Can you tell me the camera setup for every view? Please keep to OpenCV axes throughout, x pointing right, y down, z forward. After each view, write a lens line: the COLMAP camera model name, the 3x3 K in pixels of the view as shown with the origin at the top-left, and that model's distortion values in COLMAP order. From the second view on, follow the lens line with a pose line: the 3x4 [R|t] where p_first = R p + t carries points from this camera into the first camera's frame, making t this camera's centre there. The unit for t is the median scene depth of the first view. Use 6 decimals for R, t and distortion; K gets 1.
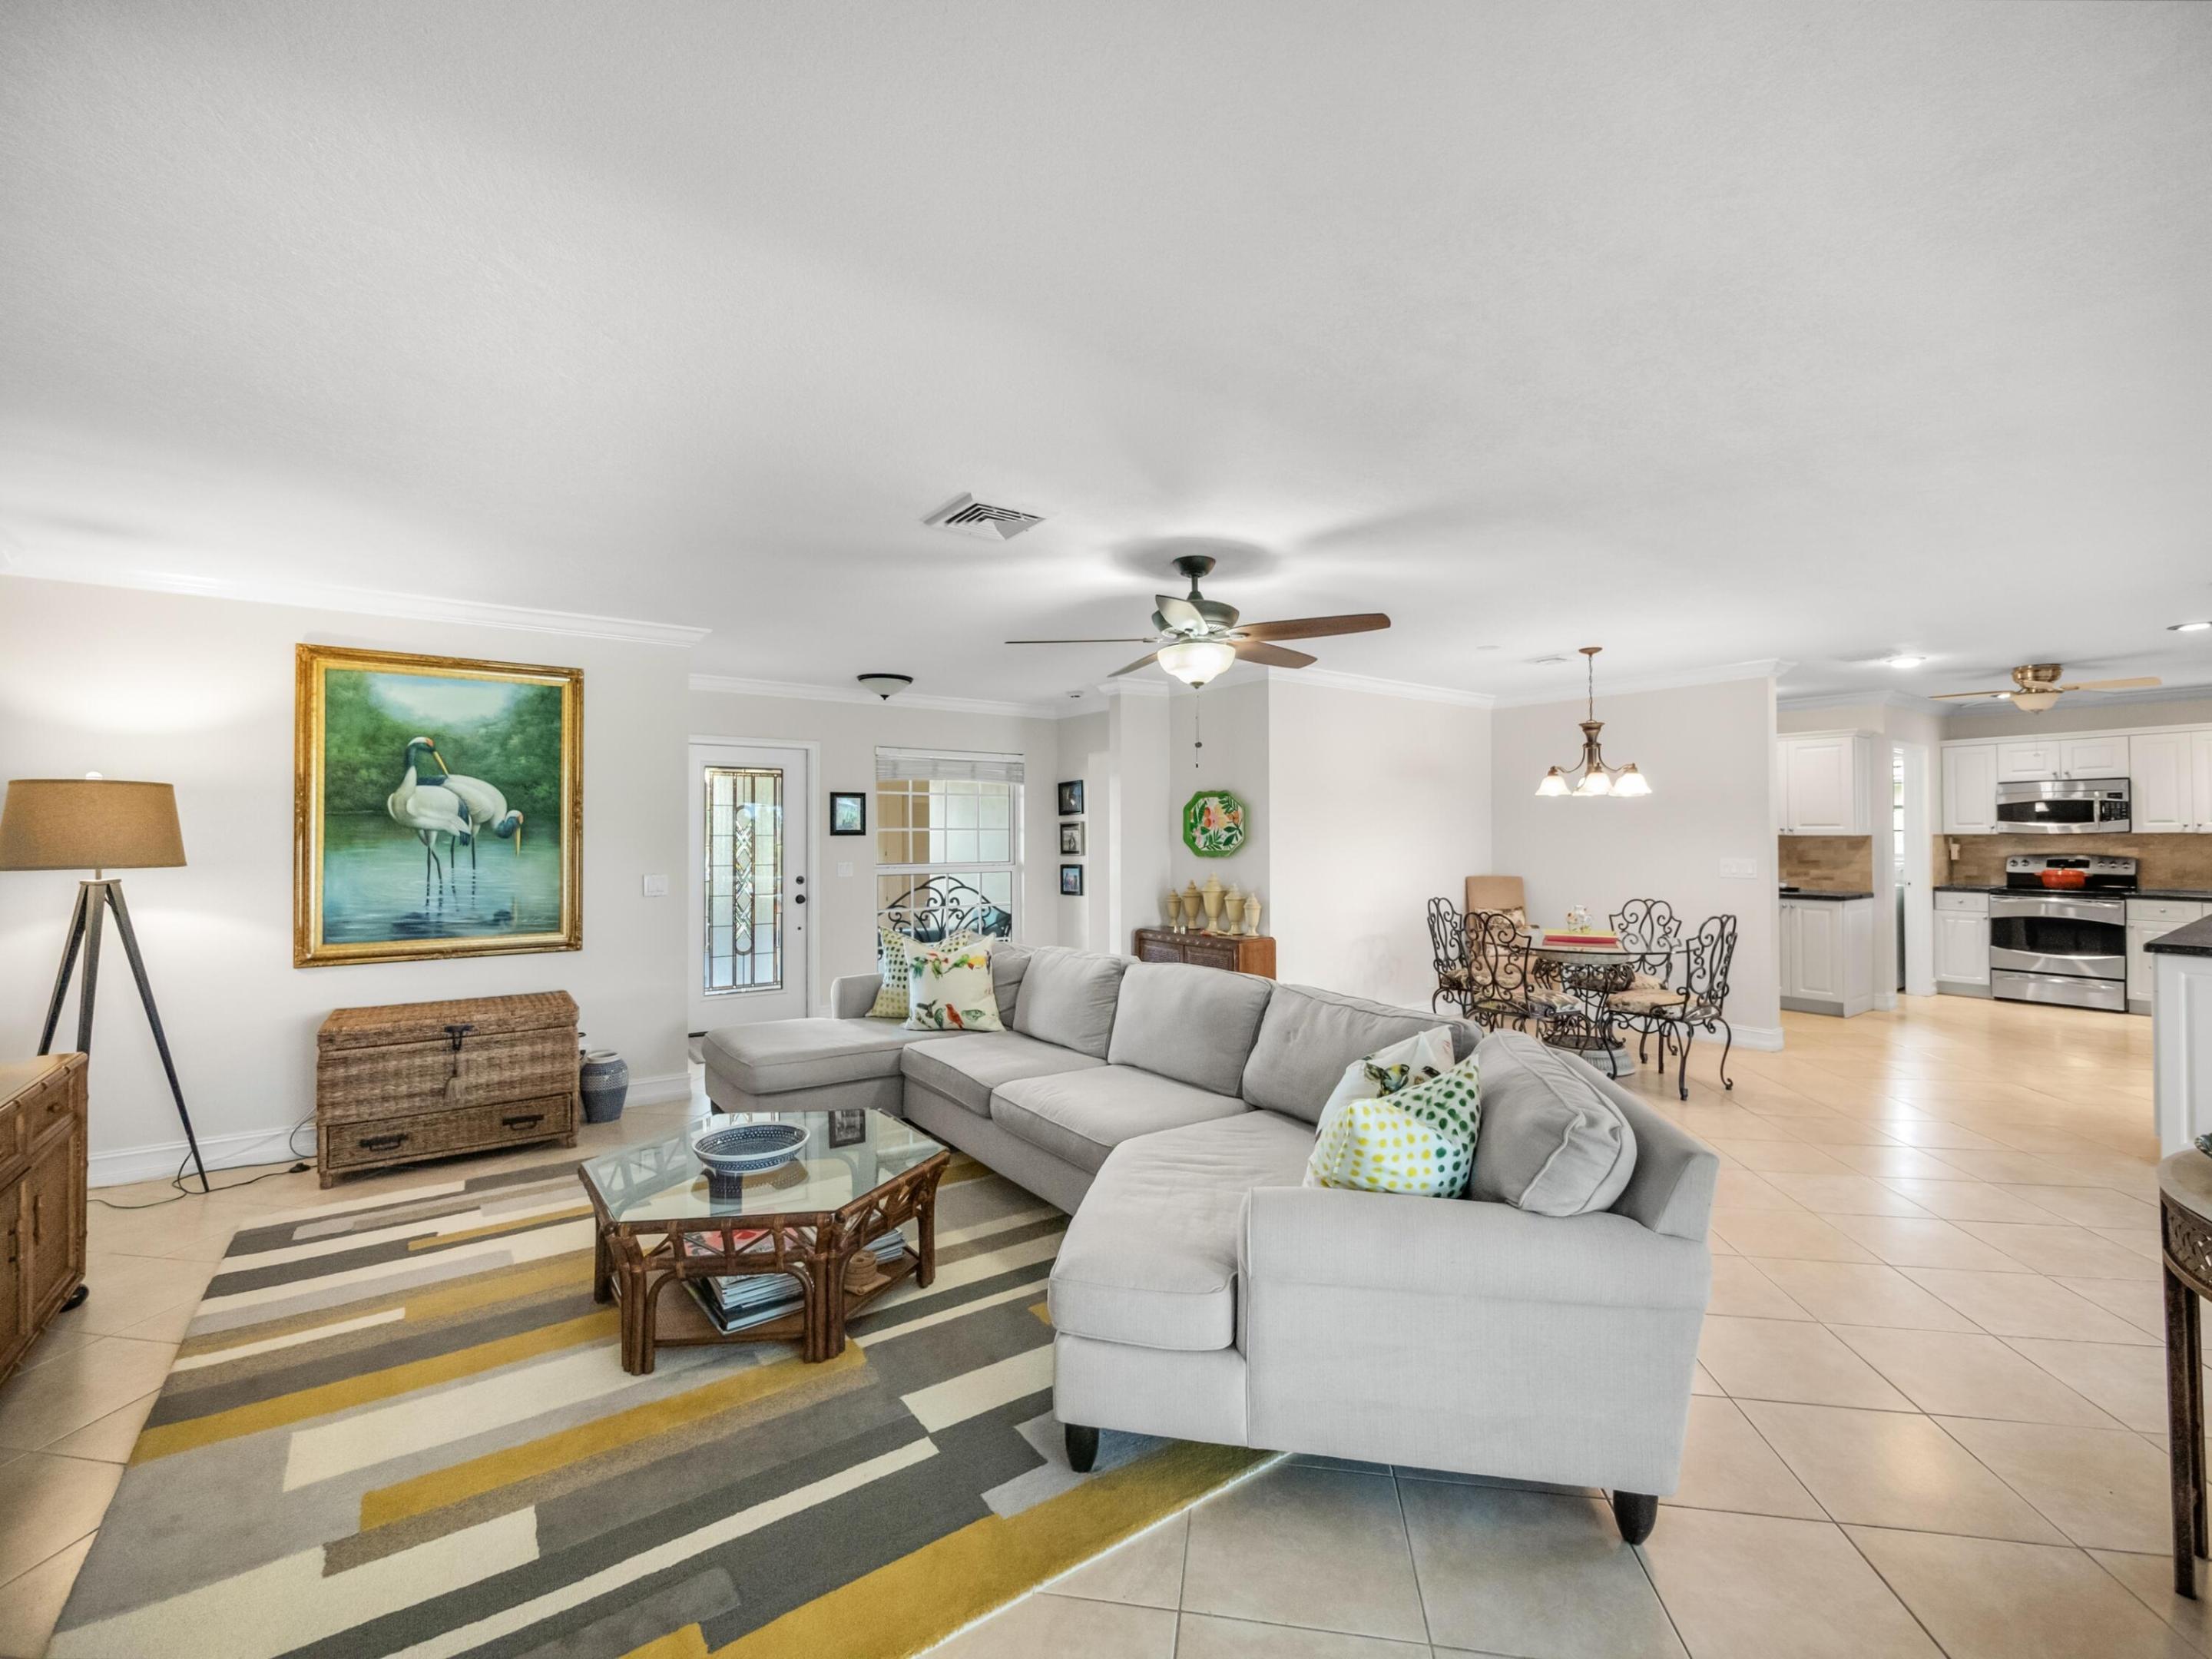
lens RADIAL K [[949.4, 0, 1107.4], [0, 949.4, 826.6], [0, 0, 1]] dist [0.000197, 0.000493]
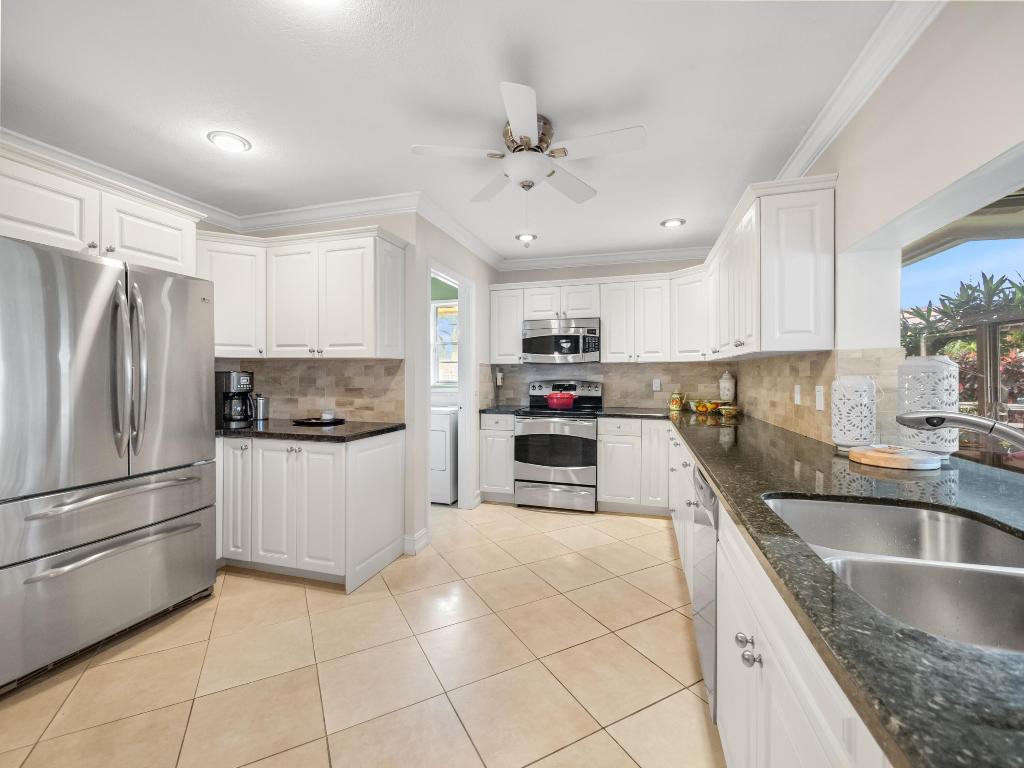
lens RADIAL K [[439.5, 0, 510.6], [0, 439.5, 378.2], [0, 0, 1]] dist [0.000197, 0.000493]
pose [[0.799269, -0.000021, 0.600973, 0.611474], [-0.010090, 0.999859, 0.013455, 0.019416], [-0.600888, -0.016818, 0.799156, 0.584953]]
